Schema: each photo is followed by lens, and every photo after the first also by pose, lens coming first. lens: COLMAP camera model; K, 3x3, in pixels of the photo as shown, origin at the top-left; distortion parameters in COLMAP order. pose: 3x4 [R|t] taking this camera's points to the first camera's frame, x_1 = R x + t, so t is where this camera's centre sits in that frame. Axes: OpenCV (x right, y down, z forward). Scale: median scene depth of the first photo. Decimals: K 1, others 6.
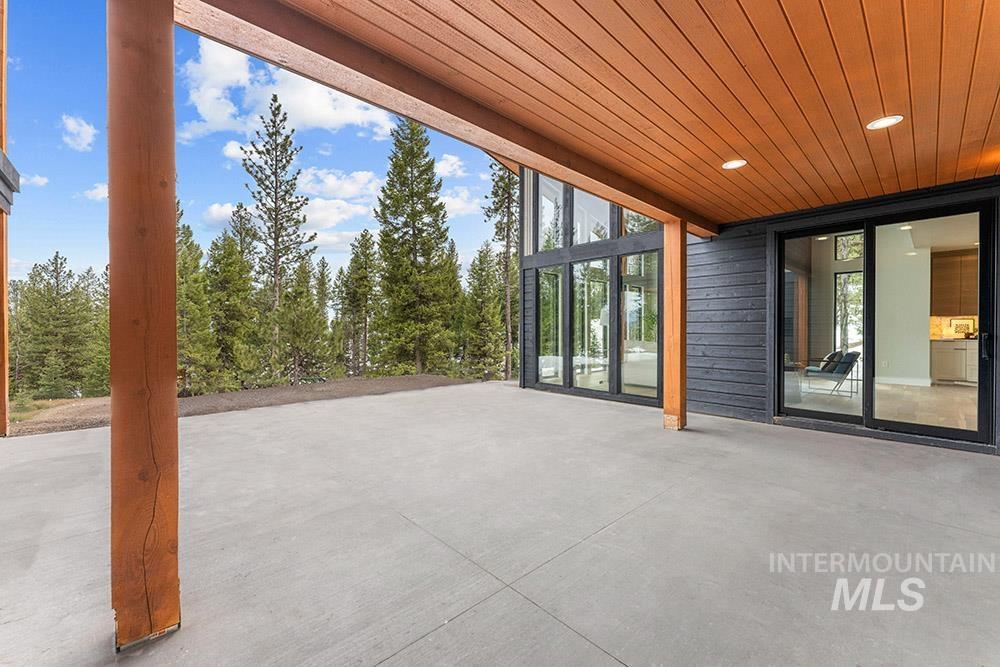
lens RADIAL K [[399.4, 0, 500.2], [0, 399.4, 329.9], [0, 0, 1]] dist [0.001396, 0.000093]
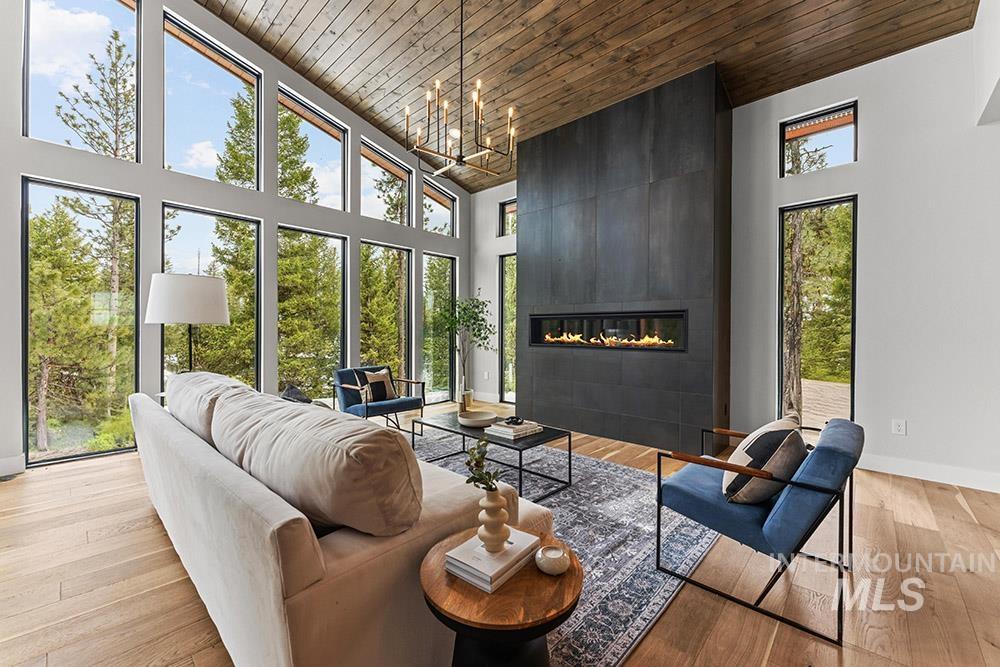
lens RADIAL K [[399.4, 0, 500.2], [0, 399.4, 329.9], [0, 0, 1]] dist [0.001396, 0.000093]
pose [[0.996955, 0.006217, 0.077732, 0.135402], [-0.005877, 0.999972, -0.004594, -0.000409], [-0.077759, 0.004123, 0.996964, 0.160146]]
